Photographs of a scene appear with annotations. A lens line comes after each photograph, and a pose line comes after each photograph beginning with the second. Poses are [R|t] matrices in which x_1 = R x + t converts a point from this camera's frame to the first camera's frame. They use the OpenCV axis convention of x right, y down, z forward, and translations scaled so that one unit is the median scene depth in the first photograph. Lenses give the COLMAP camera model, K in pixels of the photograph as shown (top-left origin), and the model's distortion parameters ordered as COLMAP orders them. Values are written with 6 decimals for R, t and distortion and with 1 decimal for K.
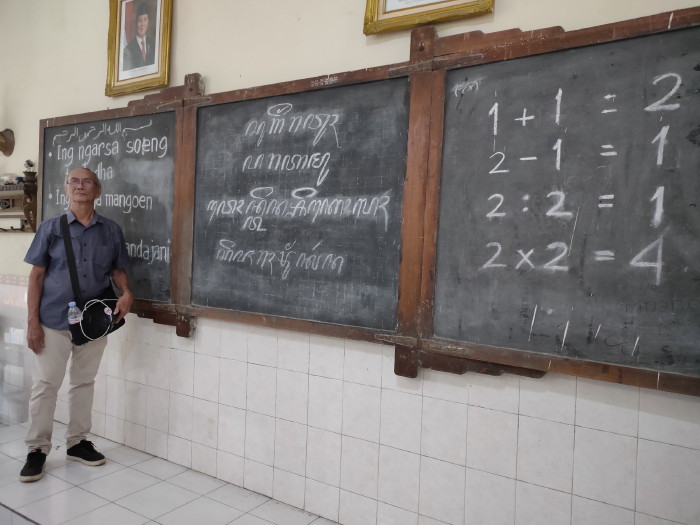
lens RADIAL K [[538.8, 0, 350.0], [0, 538.8, 262.5], [0, 0, 1]] dist [0.035217, -0.027181]
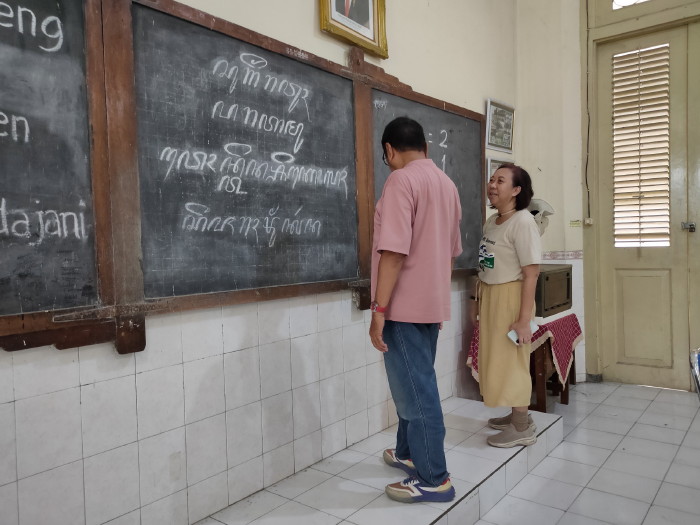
lens RADIAL K [[538.8, 0, 350.0], [0, 538.8, 262.5], [0, 0, 1]] dist [0.035217, -0.027181]
pose [[0.106422, -0.072397, 0.991682, -1.032324], [0.062500, 0.995861, 0.065995, 0.004758], [-0.992355, 0.054957, 0.110506, 0.751554]]
